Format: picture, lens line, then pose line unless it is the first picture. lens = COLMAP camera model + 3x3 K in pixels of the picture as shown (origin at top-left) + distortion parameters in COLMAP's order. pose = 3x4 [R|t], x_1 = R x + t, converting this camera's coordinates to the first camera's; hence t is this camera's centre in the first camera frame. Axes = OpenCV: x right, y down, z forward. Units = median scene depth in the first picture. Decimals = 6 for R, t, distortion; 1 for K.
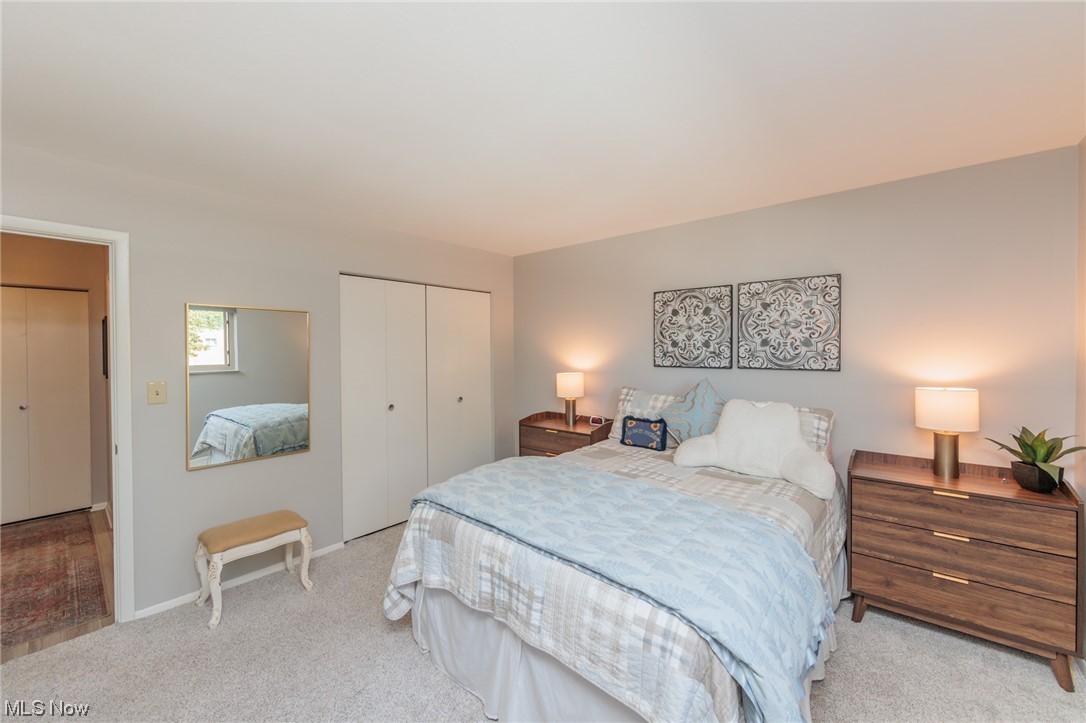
lens RADIAL K [[427.7, 0, 546.2], [0, 427.7, 354.4], [0, 0, 1]] dist [-0.001726, -0.000428]
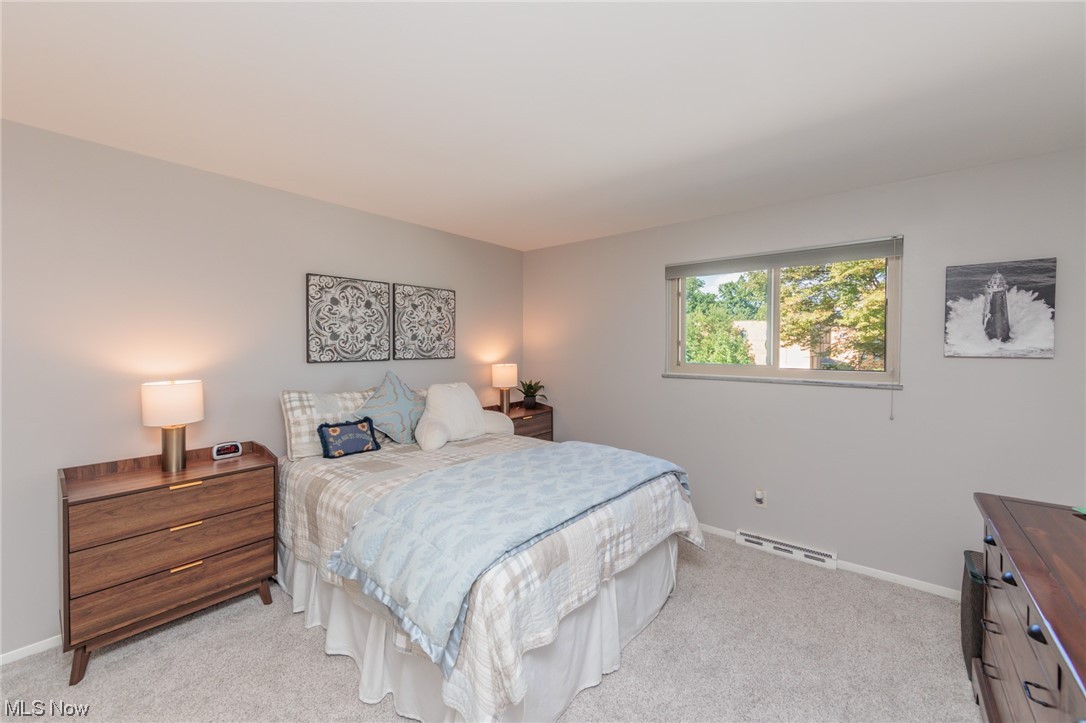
lens RADIAL K [[434.4, 0, 540.5], [0, 434.4, 340.1], [0, 0, 1]] dist [0.022807, -0.000117]
pose [[-0.016540, 0.013948, 0.999766, -0.662220], [0.011916, 0.999834, -0.013752, 0.001662], [-0.999792, 0.011686, -0.016703, 0.621367]]
